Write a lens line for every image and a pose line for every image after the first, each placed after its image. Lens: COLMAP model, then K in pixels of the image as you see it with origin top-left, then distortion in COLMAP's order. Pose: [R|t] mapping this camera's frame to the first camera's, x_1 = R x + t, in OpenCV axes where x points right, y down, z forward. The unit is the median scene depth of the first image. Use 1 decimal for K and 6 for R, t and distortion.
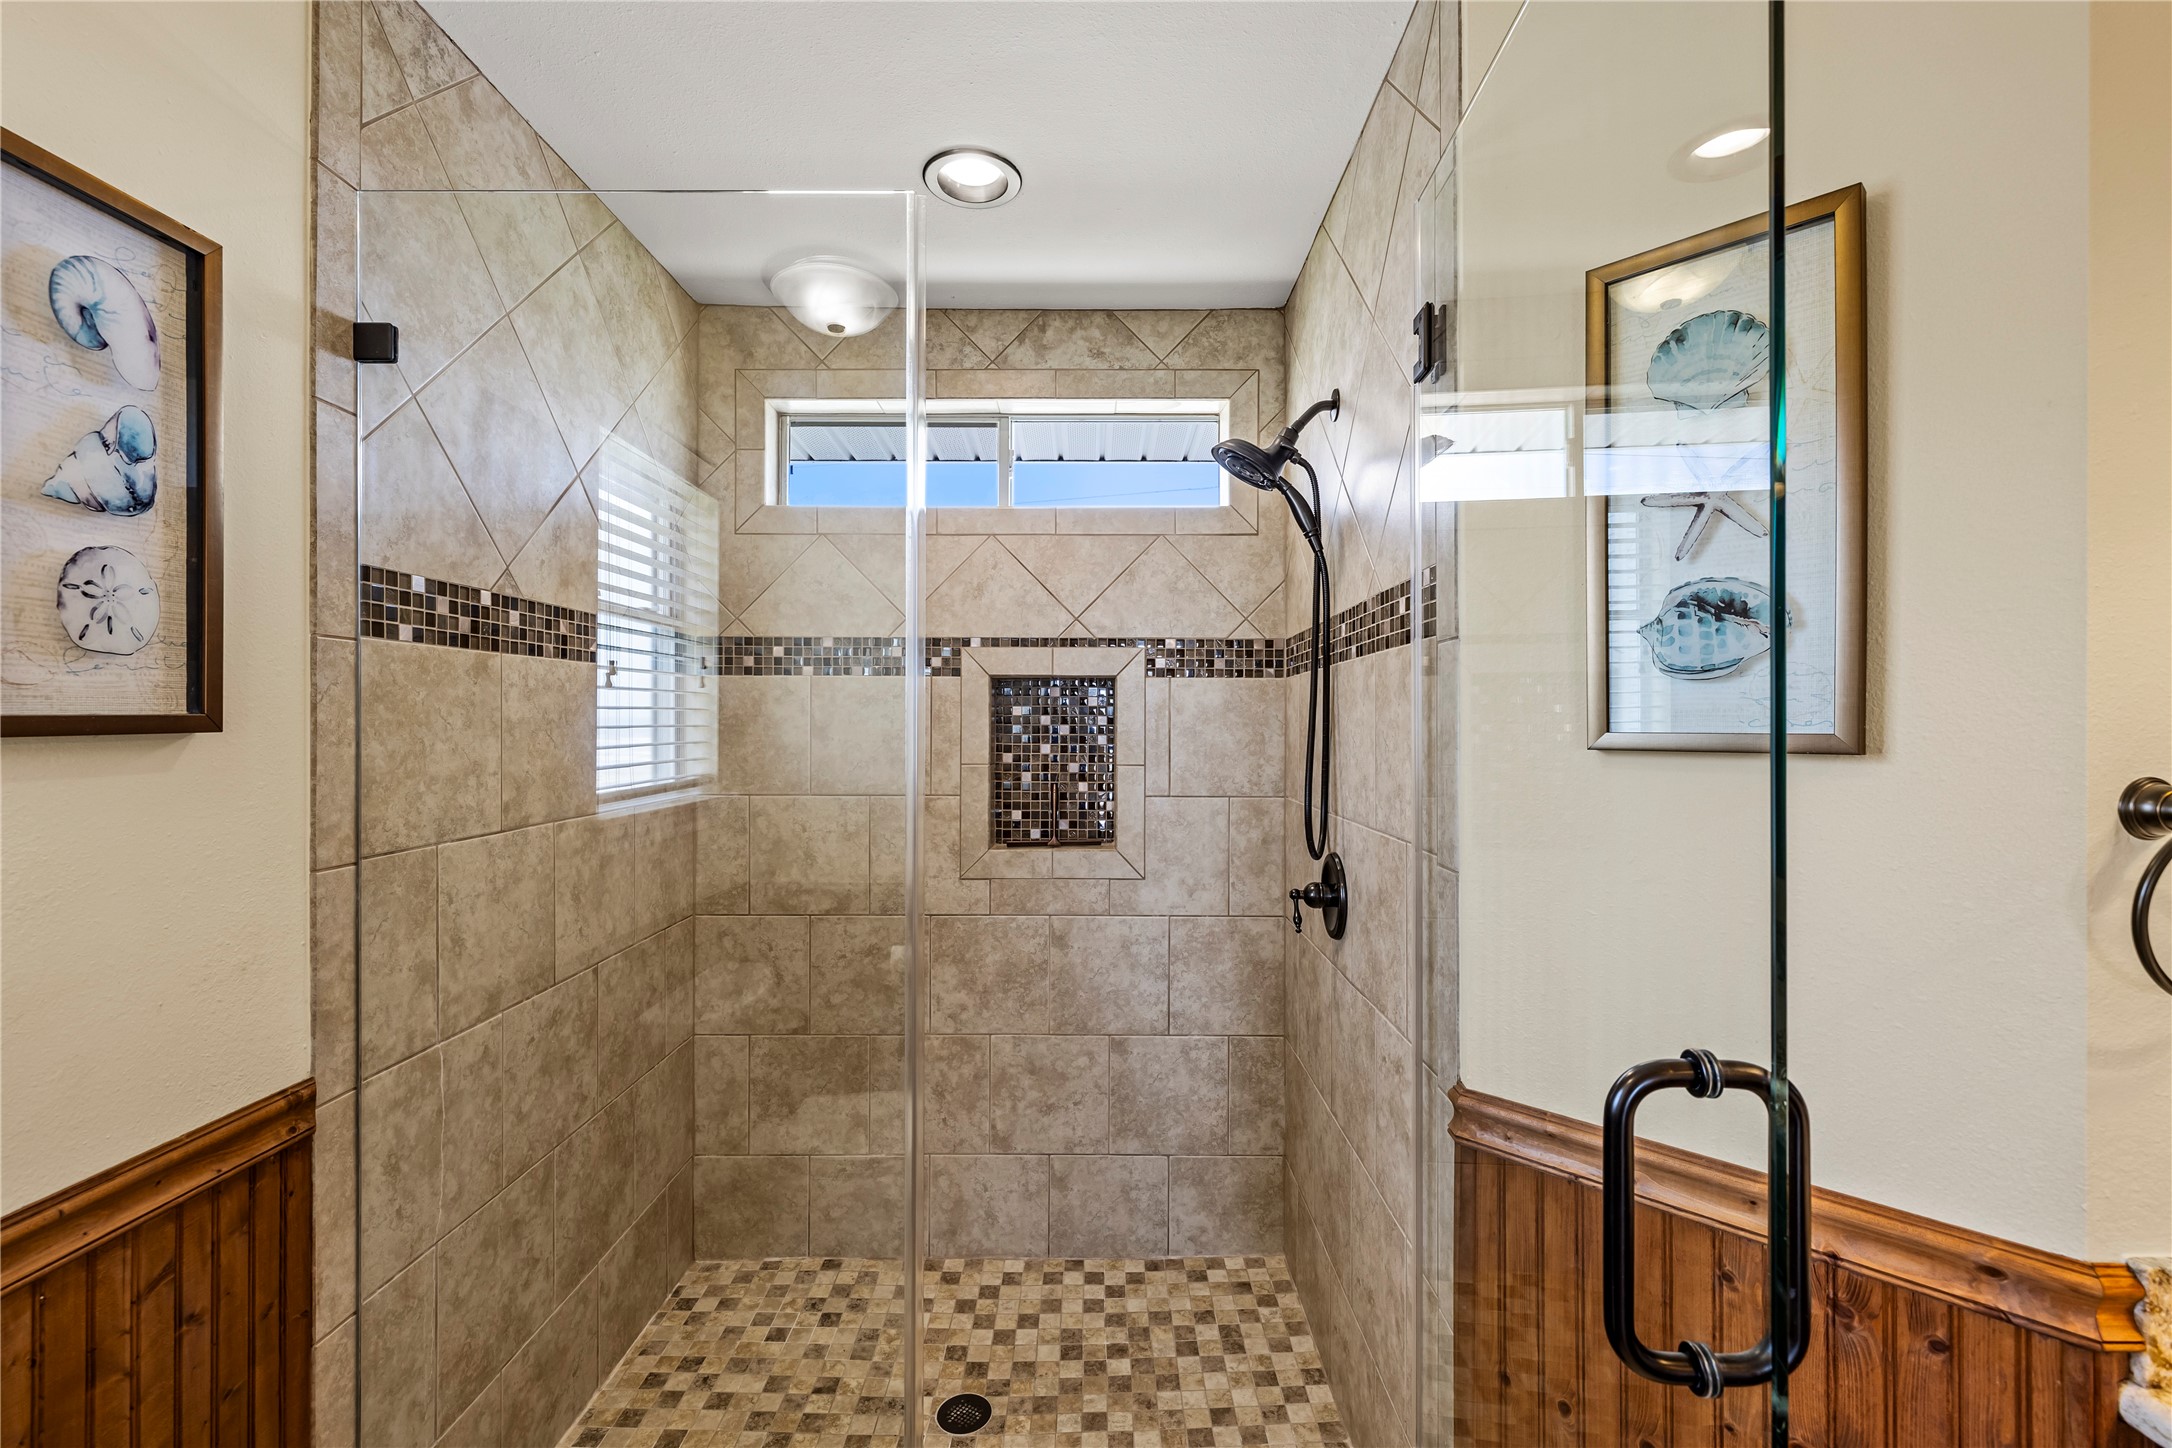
lens RADIAL K [[910.4, 0, 1087.8], [0, 910.4, 717.4], [0, 0, 1]] dist [0.001417, -0.000098]
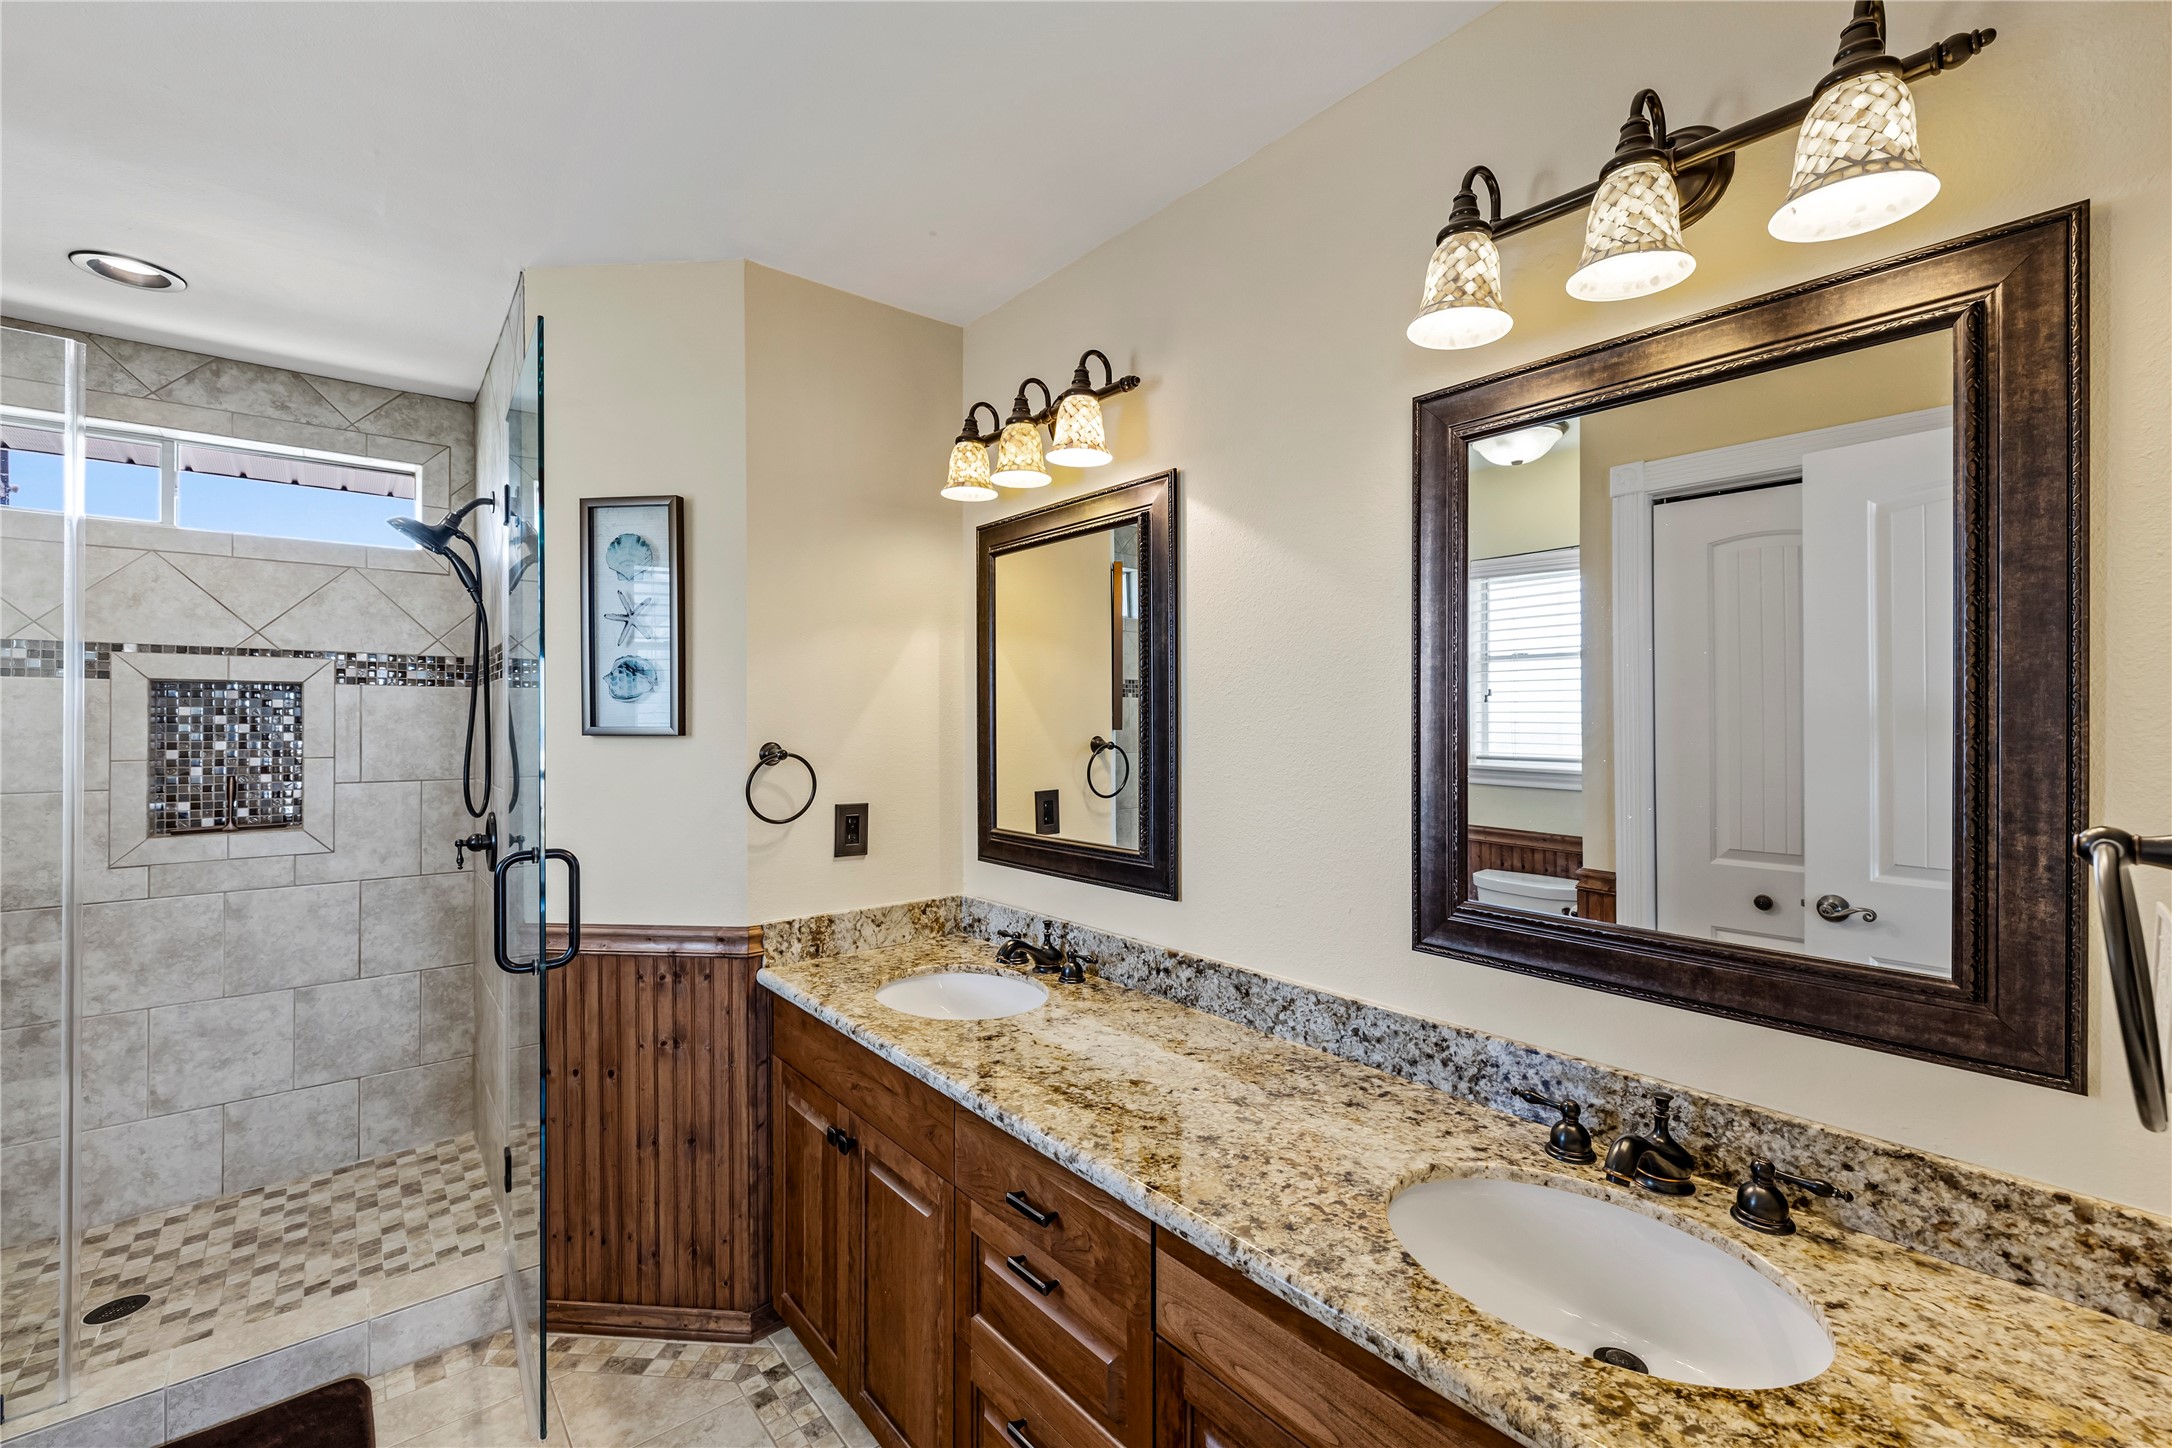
lens RADIAL K [[910.4, 0, 1093.2], [0, 910.4, 715.0], [0, 0, 1]] dist [0.001417, -0.000098]
pose [[0.765287, 0.001537, 0.643687, 0.055009], [-0.002392, 0.999997, 0.000457, -0.006366], [-0.643685, -0.001890, 0.765288, -0.563585]]
